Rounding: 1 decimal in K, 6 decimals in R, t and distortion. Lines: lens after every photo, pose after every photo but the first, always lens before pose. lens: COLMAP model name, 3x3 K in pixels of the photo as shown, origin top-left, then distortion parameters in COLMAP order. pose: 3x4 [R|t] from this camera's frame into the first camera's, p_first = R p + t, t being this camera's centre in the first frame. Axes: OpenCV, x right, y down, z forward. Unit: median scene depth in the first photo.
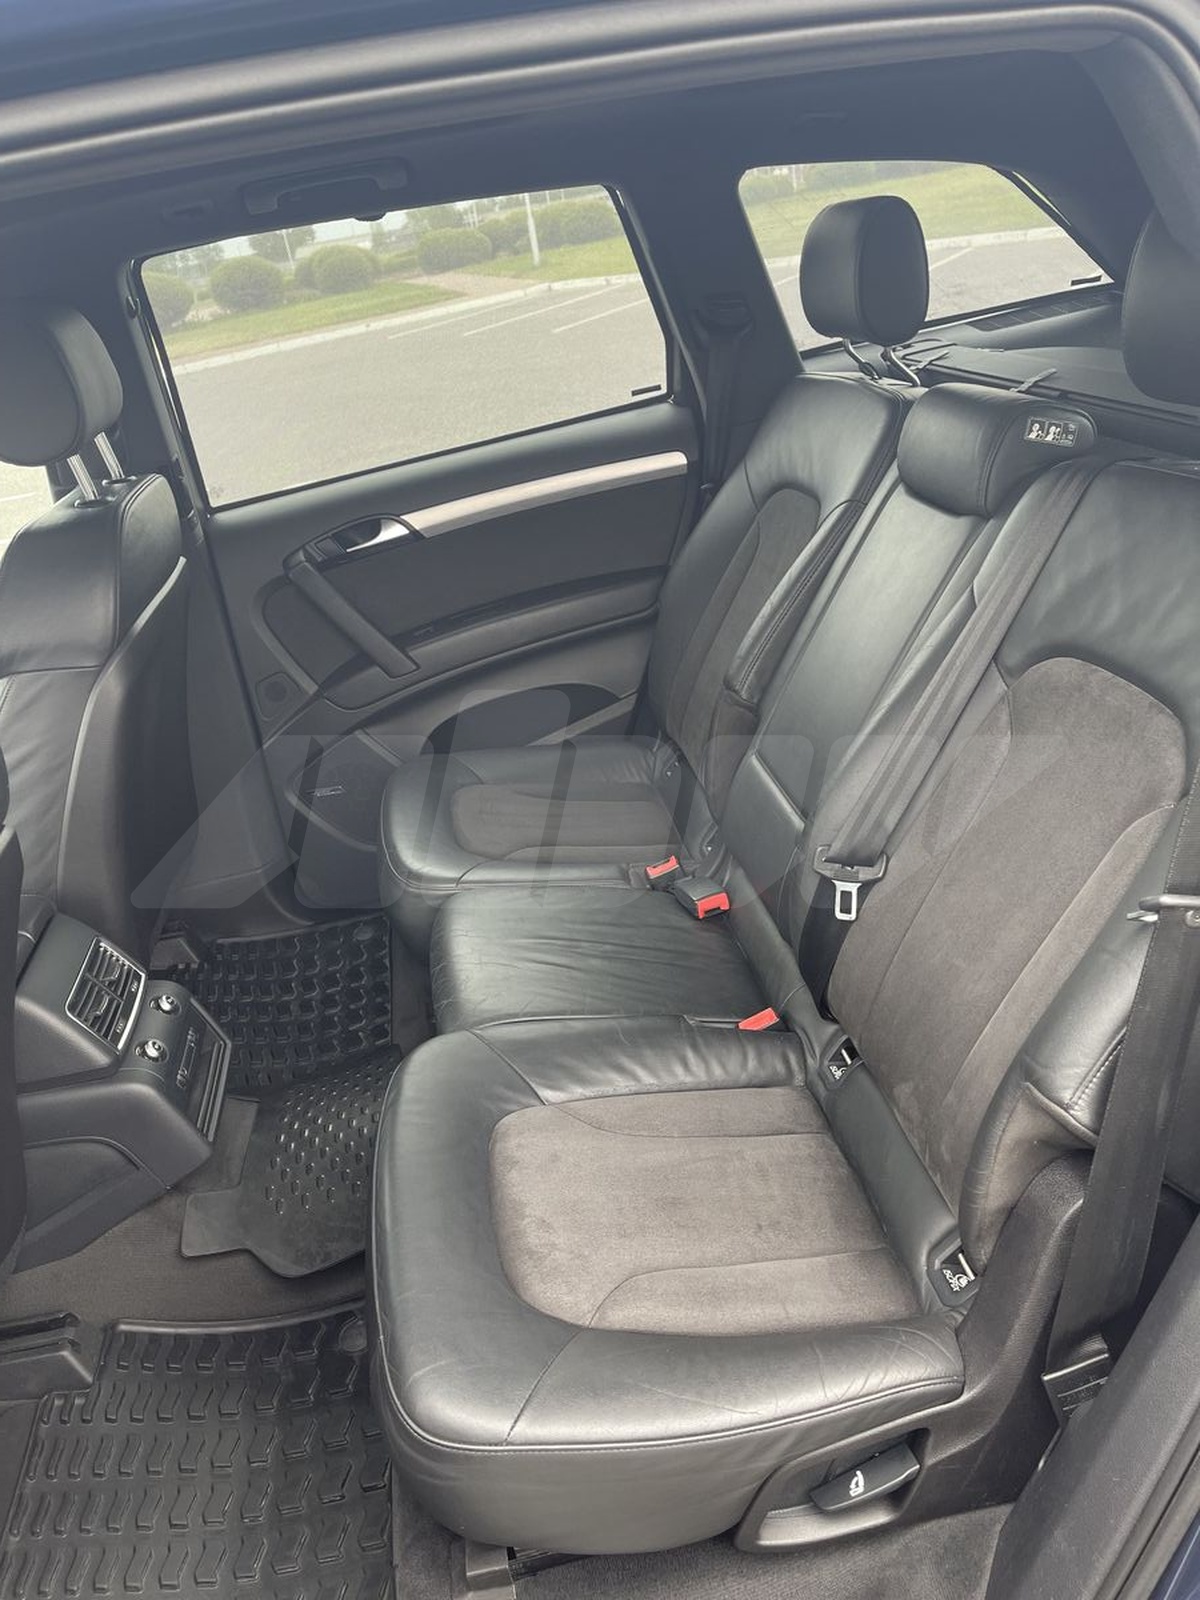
lens RADIAL K [[1193.2, 0, 623.3], [0, 1193.2, 830.9], [0, 0, 1]] dist [0.049648, -0.088110]
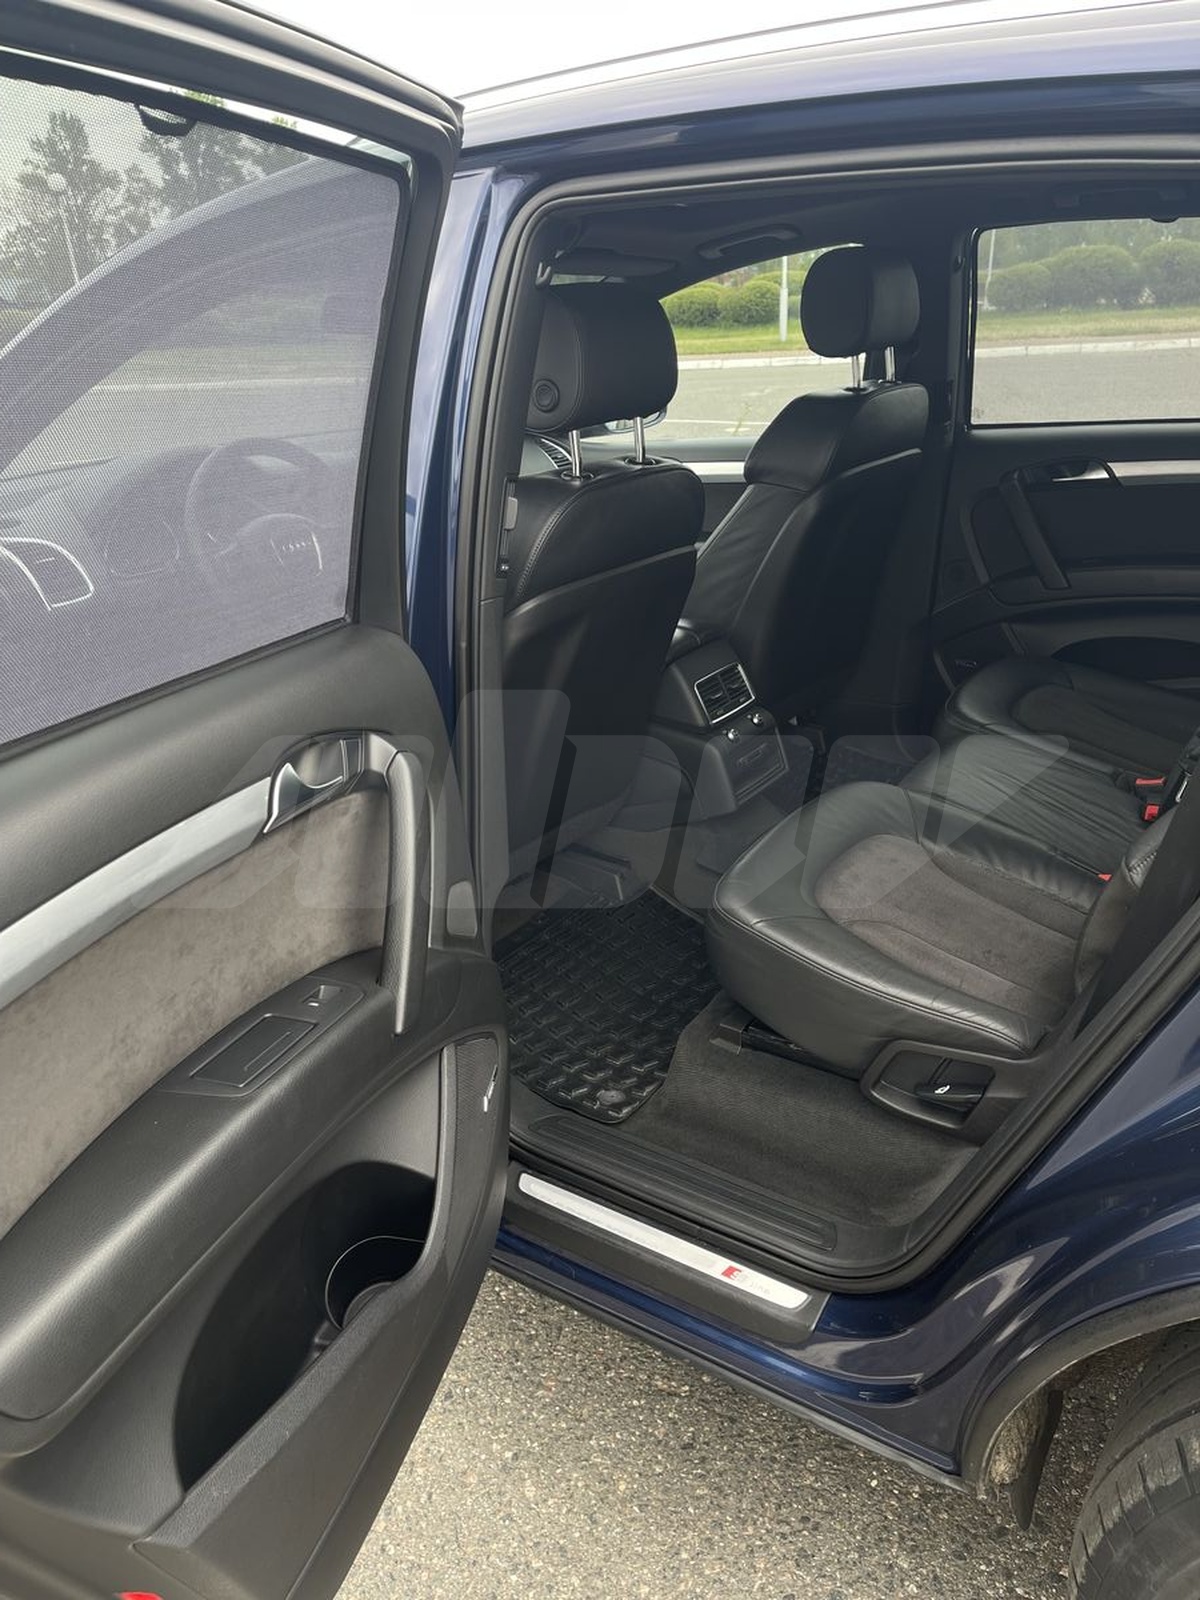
lens RADIAL K [[1140.6, 0, 642.4], [0, 1140.6, 809.1], [0, 0, 1]] dist [0.037337, -0.093603]
pose [[0.741616, 0.391998, -0.544374, 0.298471], [-0.376522, 0.914857, 0.145833, 0.081966], [0.555190, 0.096817, 0.826069, -0.227336]]
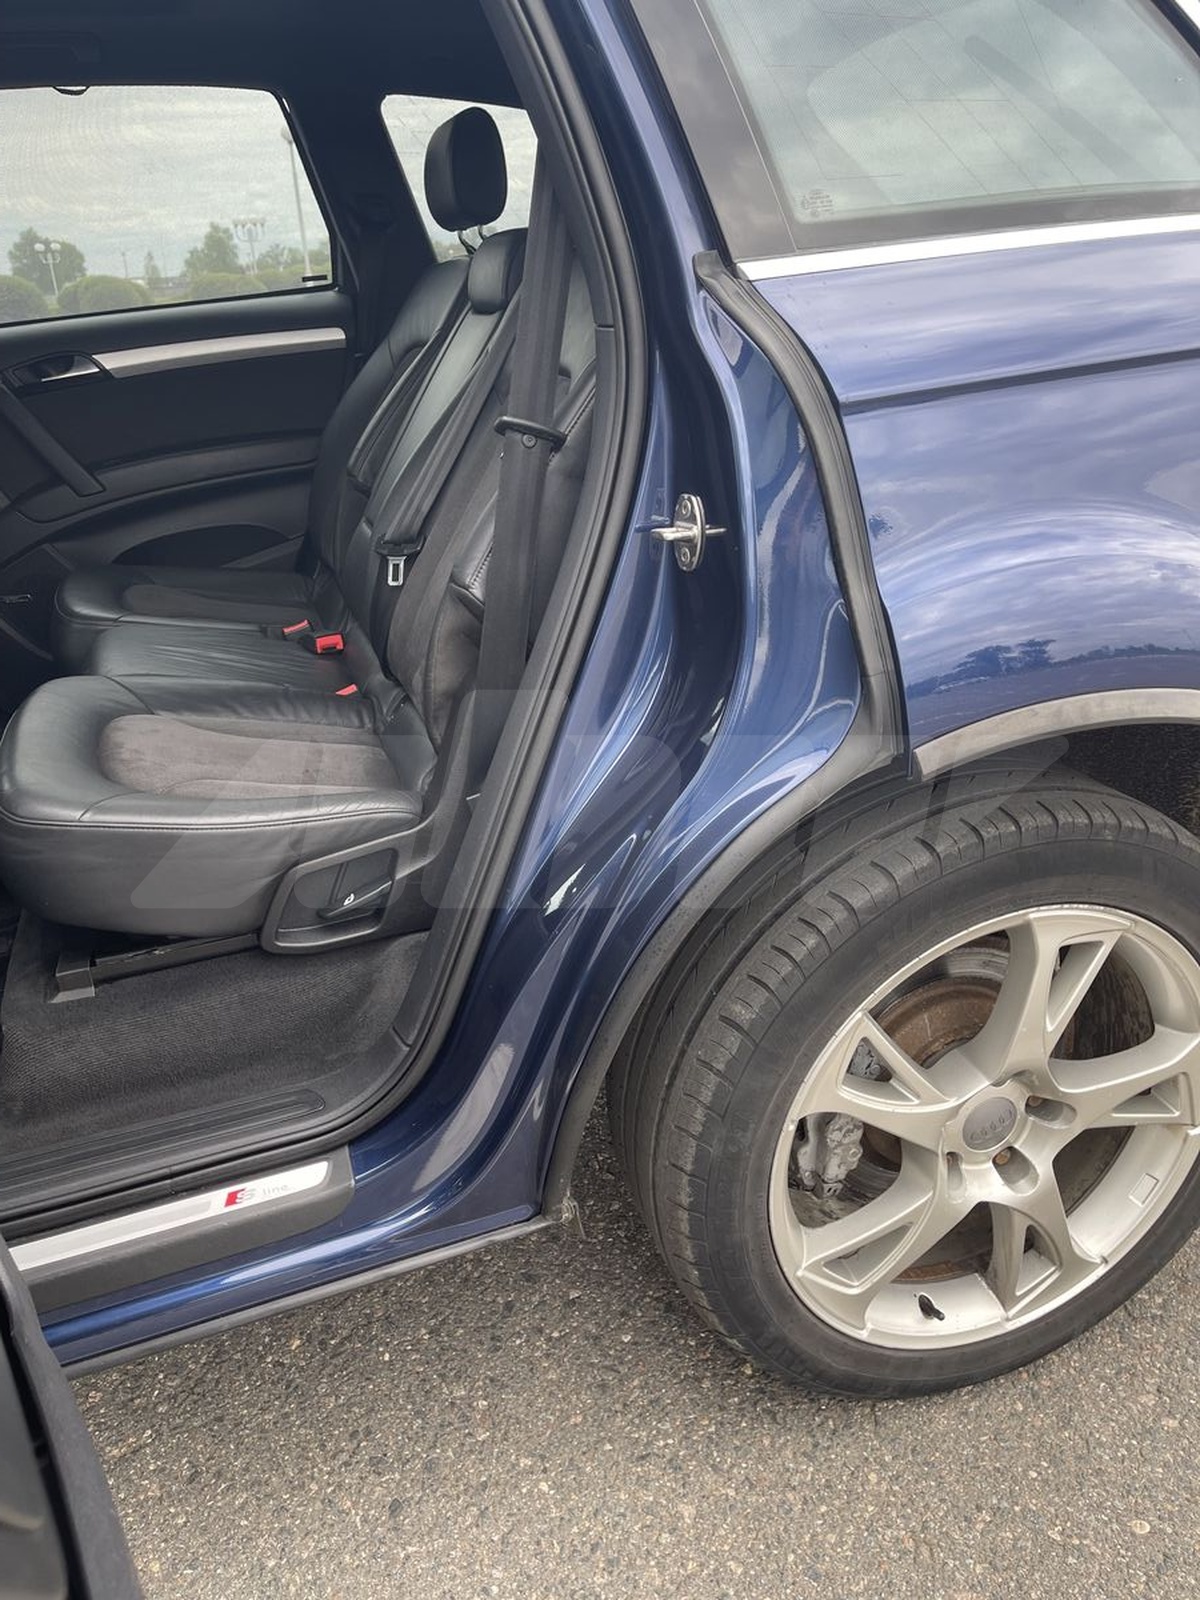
lens RADIAL K [[1124.1, 0, 600.0], [0, 1124.1, 800.0], [0, 0, 1]] dist [0.032150, -0.070623]
pose [[0.978786, 0.028921, 0.202836, 0.112309], [-0.022968, 0.999235, -0.031641, 0.246211], [-0.203596, 0.026311, 0.978701, -0.204592]]
